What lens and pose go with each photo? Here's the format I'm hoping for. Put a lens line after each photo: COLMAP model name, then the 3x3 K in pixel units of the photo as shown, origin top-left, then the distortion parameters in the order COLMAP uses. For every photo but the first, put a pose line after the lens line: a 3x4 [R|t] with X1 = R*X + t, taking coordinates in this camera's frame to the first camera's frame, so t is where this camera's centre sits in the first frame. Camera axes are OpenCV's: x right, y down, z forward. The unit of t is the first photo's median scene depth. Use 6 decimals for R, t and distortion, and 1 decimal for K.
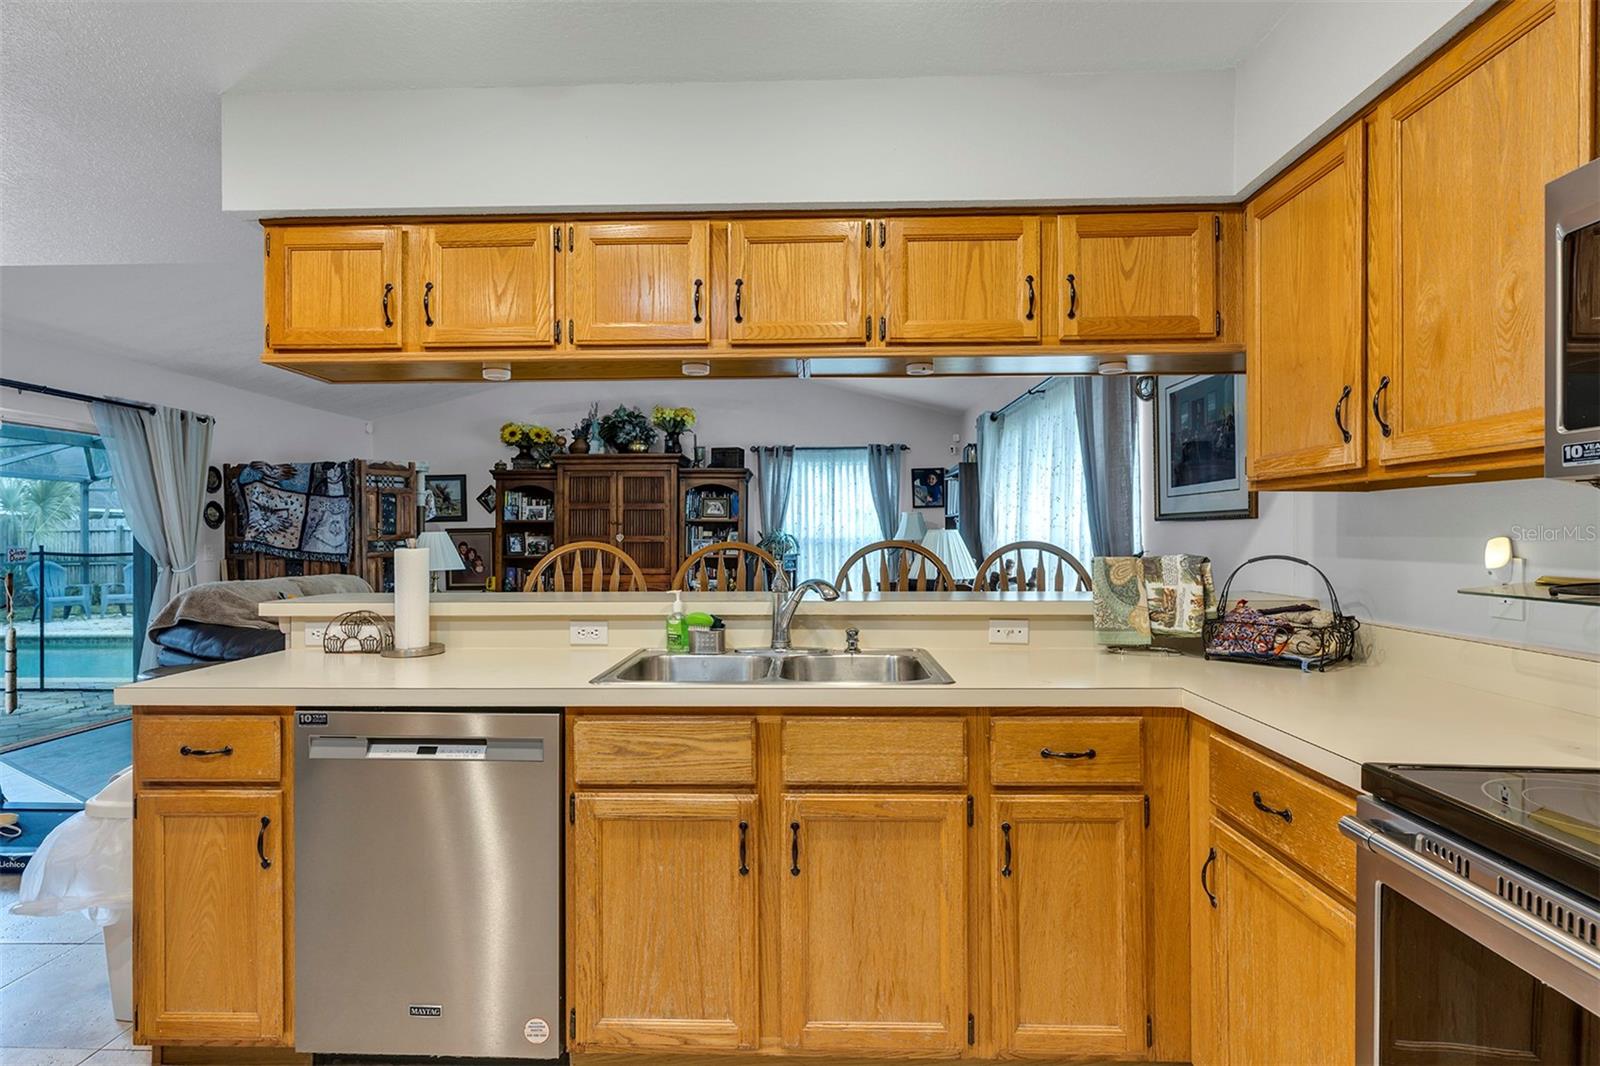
lens RADIAL K [[816.5, 0, 798.4], [0, 816.5, 532.3], [0, 0, 1]] dist [-0.003171, -0.000748]
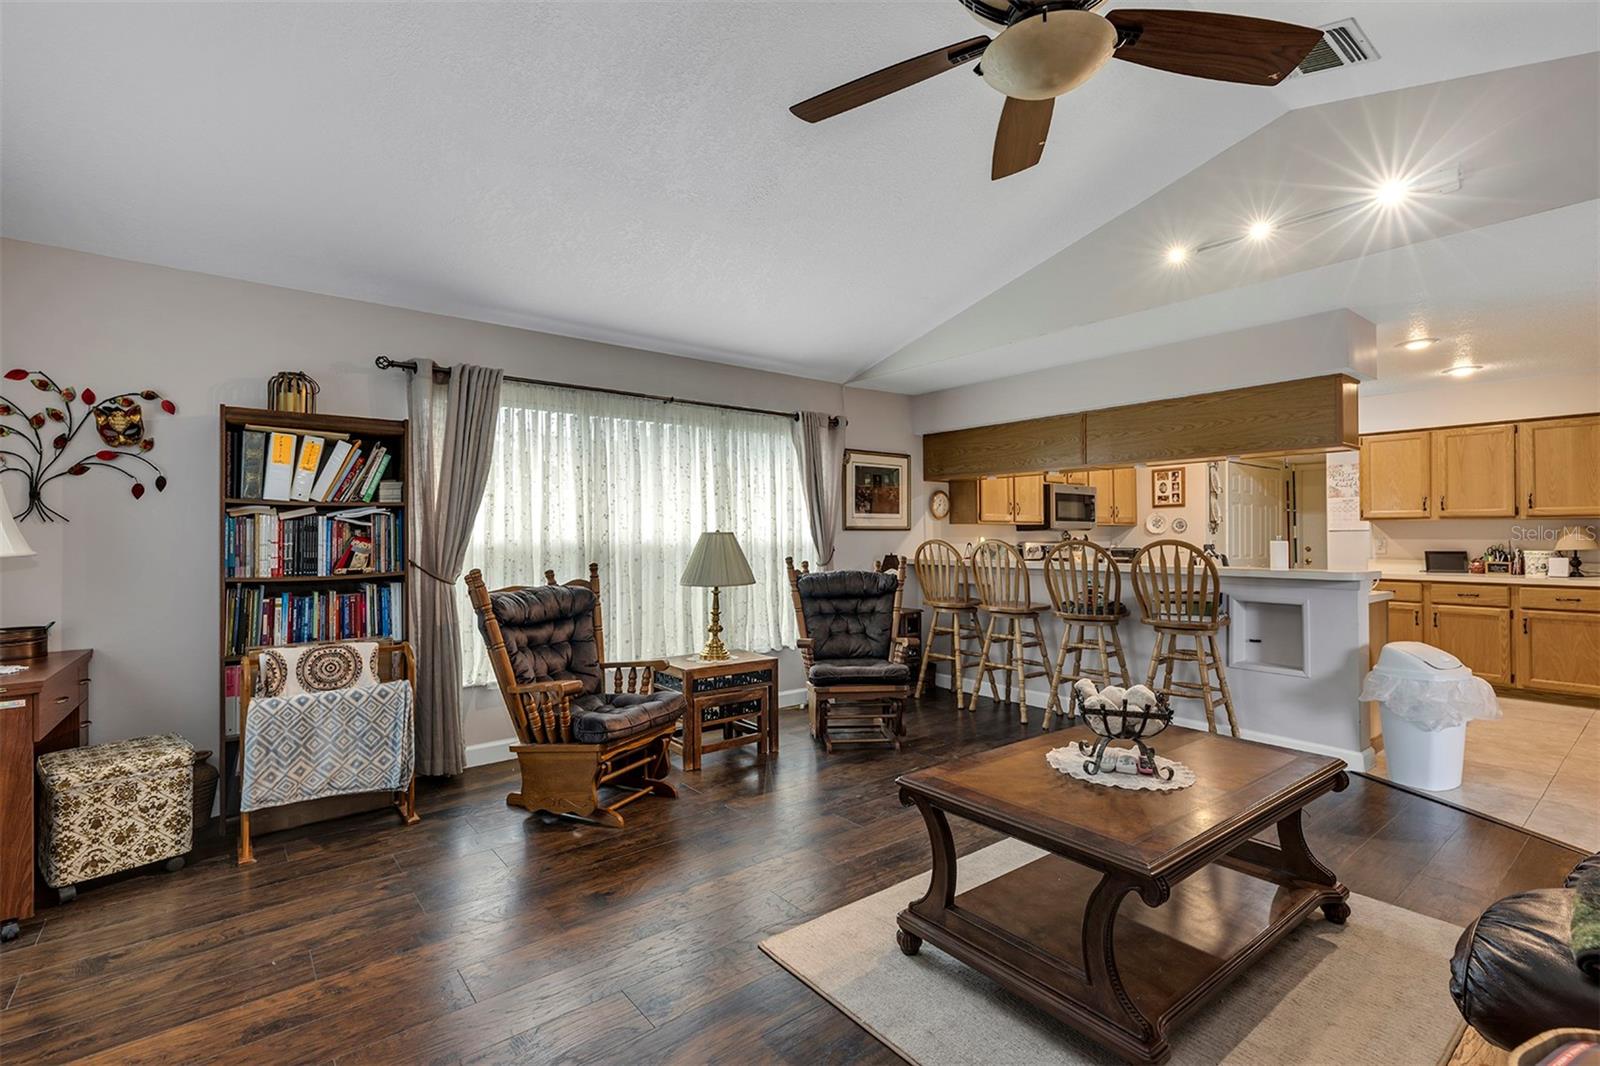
lens RADIAL K [[723.4, 0, 791.6], [0, 723.4, 532.1], [0, 0, 1]] dist [0.002042, 0.000888]
pose [[-0.640554, 0.008947, 0.767861, -1.175912], [0.003352, 0.999955, -0.008855, 0.008472], [-0.767906, -0.003098, -0.640555, 3.359061]]
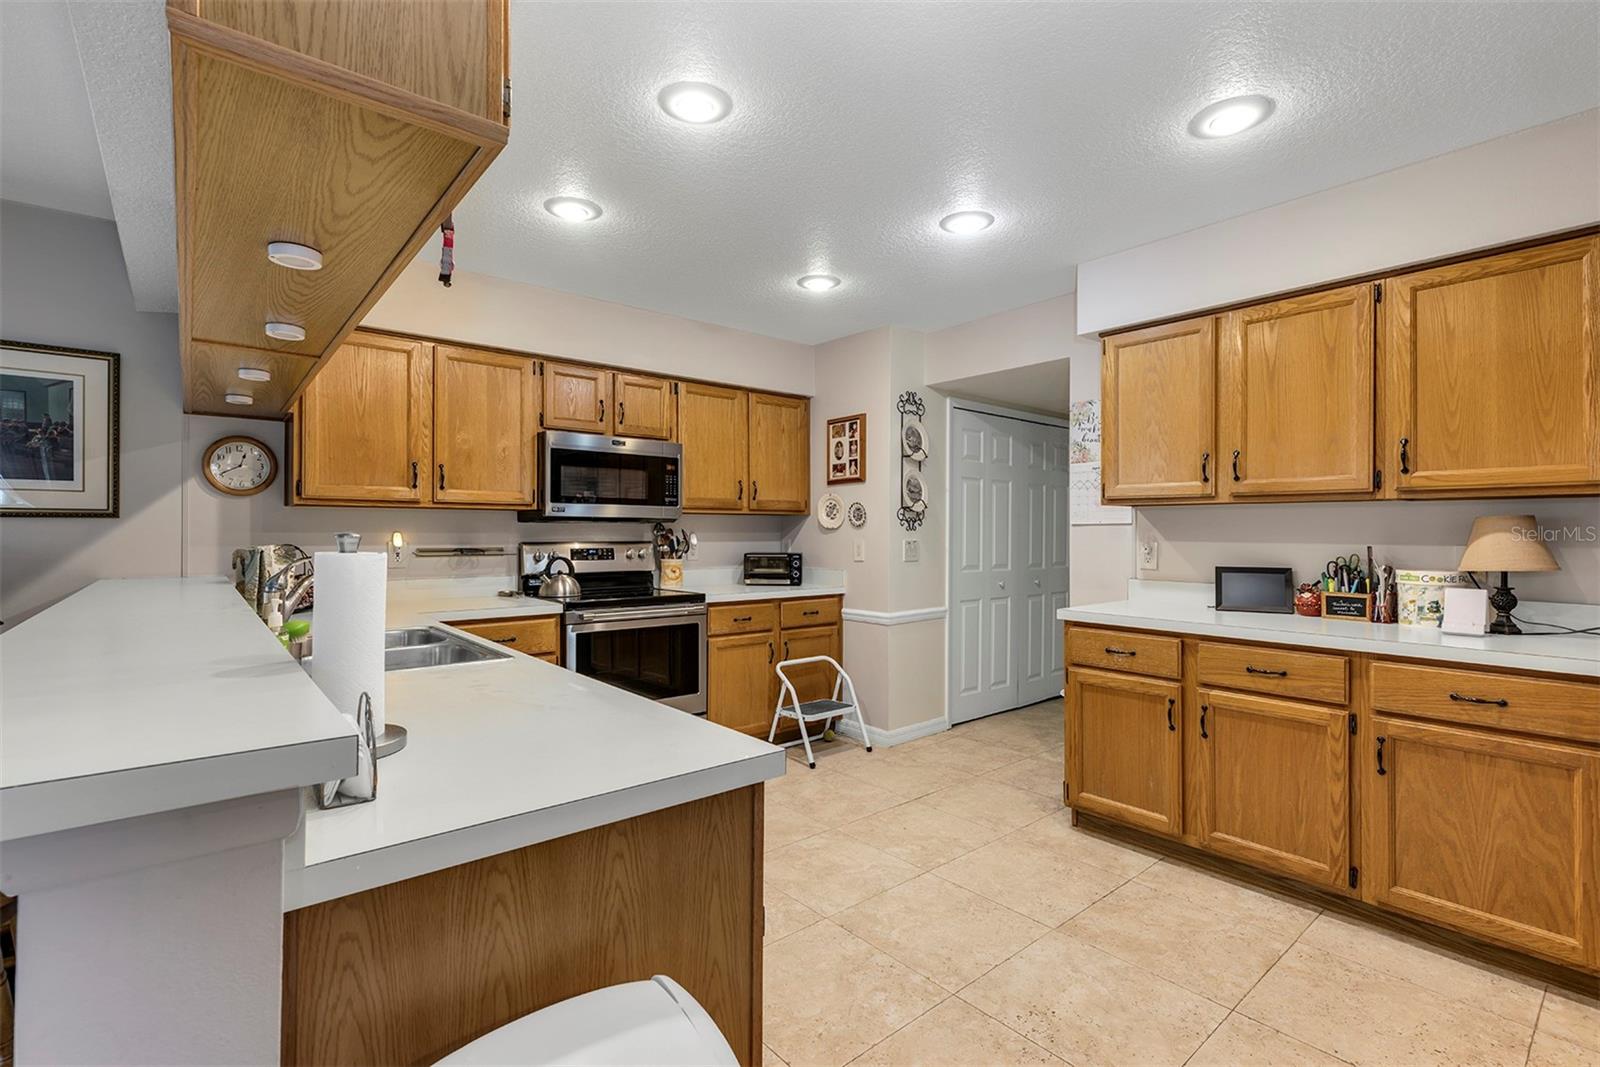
lens RADIAL K [[723.4, 0, 796.5], [0, 723.4, 532.3], [0, 0, 1]] dist [0.002042, 0.000888]
pose [[-0.661664, -0.000257, 0.749800, -1.096005], [-0.002285, 0.999996, -0.001674, 0.004655], [-0.749797, -0.002821, -0.661662, 1.165336]]
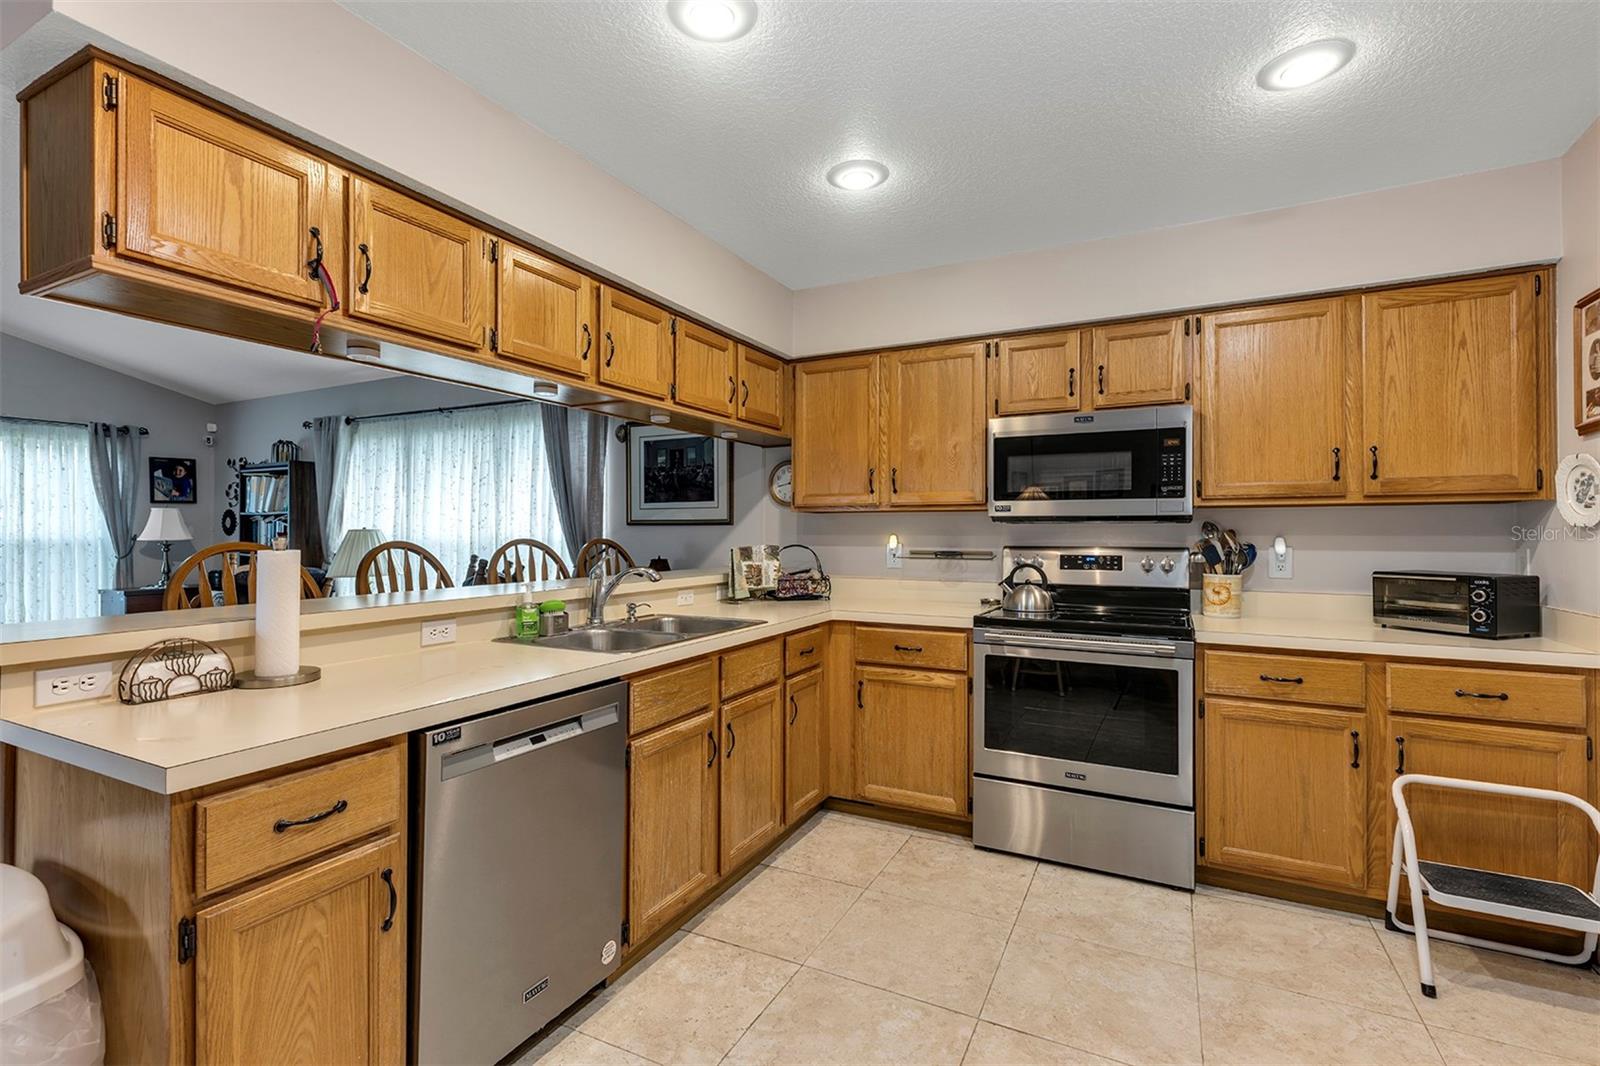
lens RADIAL K [[723.4, 0, 794.2], [0, 723.4, 532.4], [0, 0, 1]] dist [0.002042, 0.000888]
pose [[0.432919, 0.003188, 0.901427, -0.956106], [-0.003087, 0.999993, -0.002054, 0.002218], [-0.901428, -0.001894, 0.432926, 0.250406]]
